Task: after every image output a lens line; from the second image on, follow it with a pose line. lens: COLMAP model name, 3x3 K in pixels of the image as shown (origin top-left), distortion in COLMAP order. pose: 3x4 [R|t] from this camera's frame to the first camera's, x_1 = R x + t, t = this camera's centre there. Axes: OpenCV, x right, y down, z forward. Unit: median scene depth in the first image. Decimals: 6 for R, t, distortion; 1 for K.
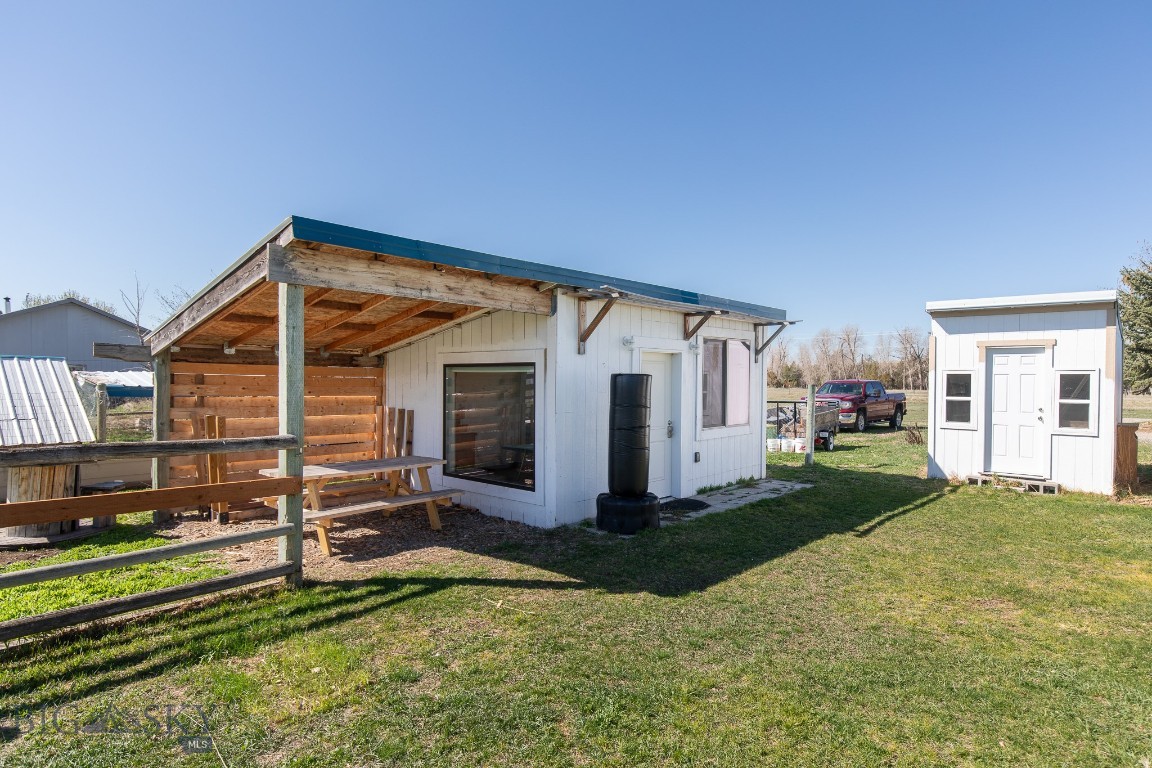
lens RADIAL K [[618.0, 0, 580.0], [0, 618.0, 392.2], [0, 0, 1]] dist [-0.003193, -0.000792]
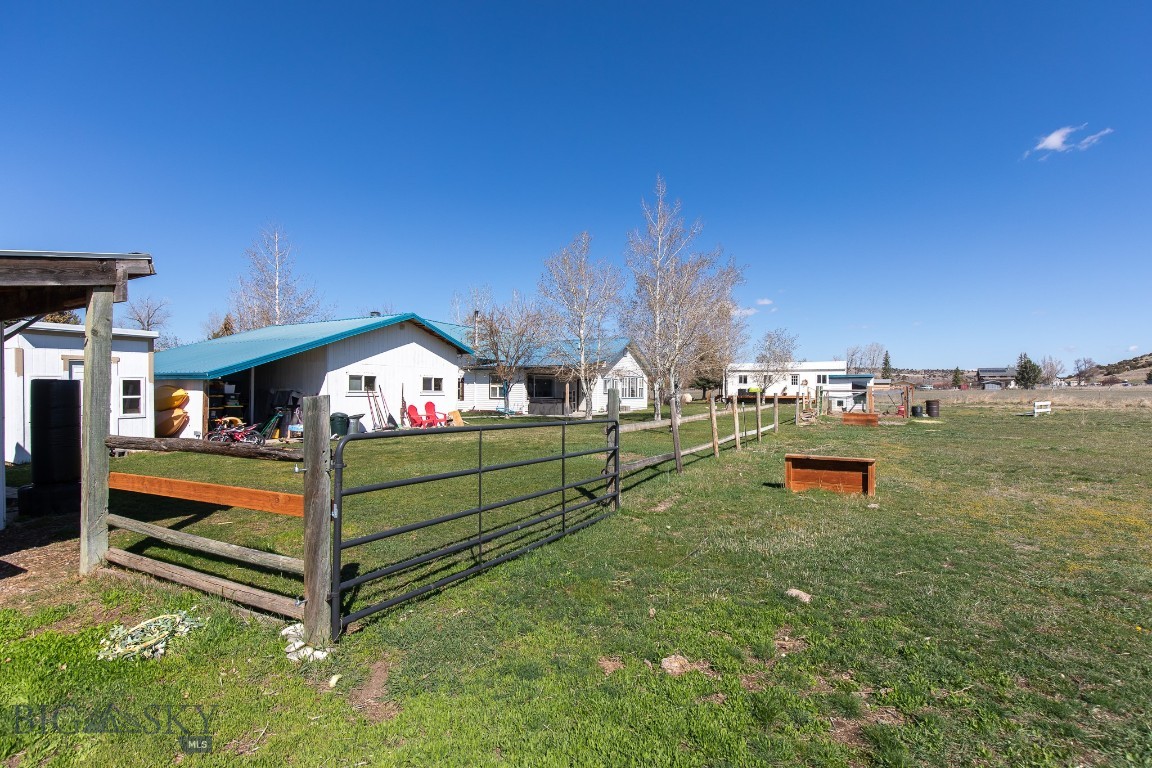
lens RADIAL K [[545.2, 0, 576.0], [0, 545.2, 384.0], [0, 0, 1]] dist [0.001112, 0.011283]
pose [[-0.238210, -0.000626, 0.971213, -0.799936], [0.022201, 0.999735, 0.006089, -0.001416], [-0.970960, 0.023012, -0.238133, 0.197829]]
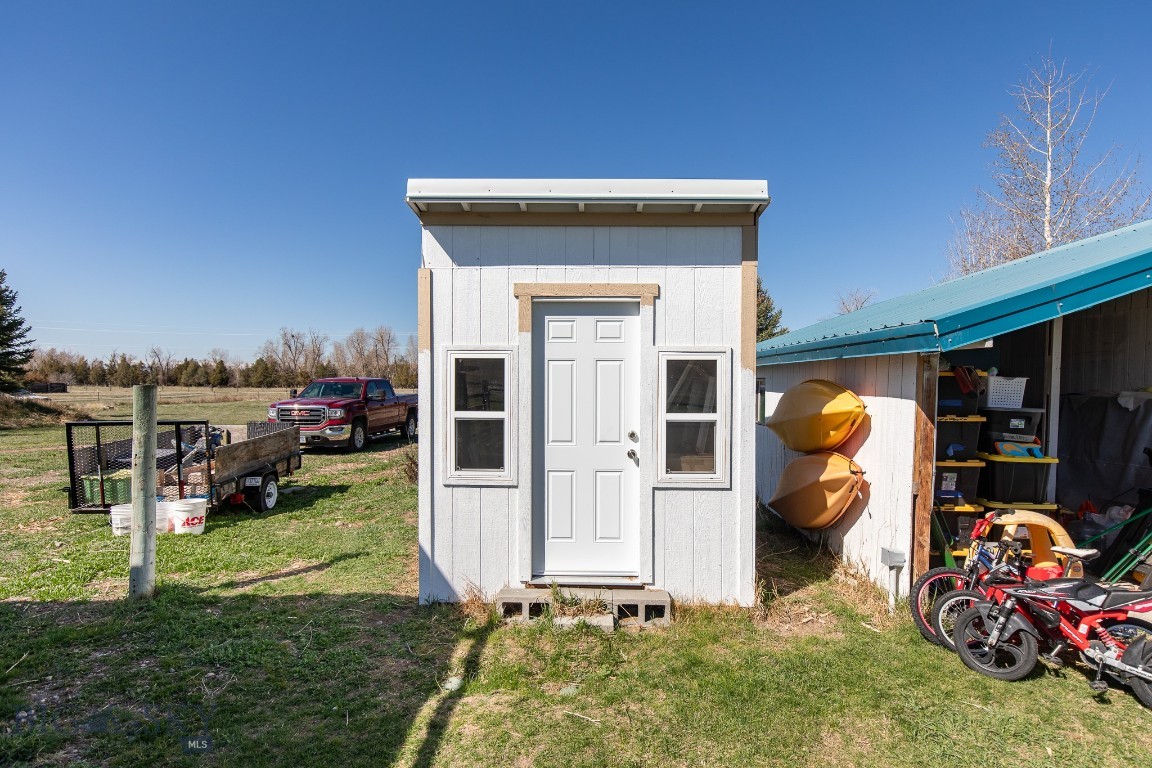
lens RADIAL K [[618.0, 0, 580.0], [0, 618.0, 392.2], [0, 0, 1]] dist [-0.003193, -0.000792]
pose [[0.752489, -0.015063, 0.658432, 0.391820], [0.014504, 0.999875, 0.006299, -0.007899], [-0.658445, 0.004811, 0.752613, 0.645481]]
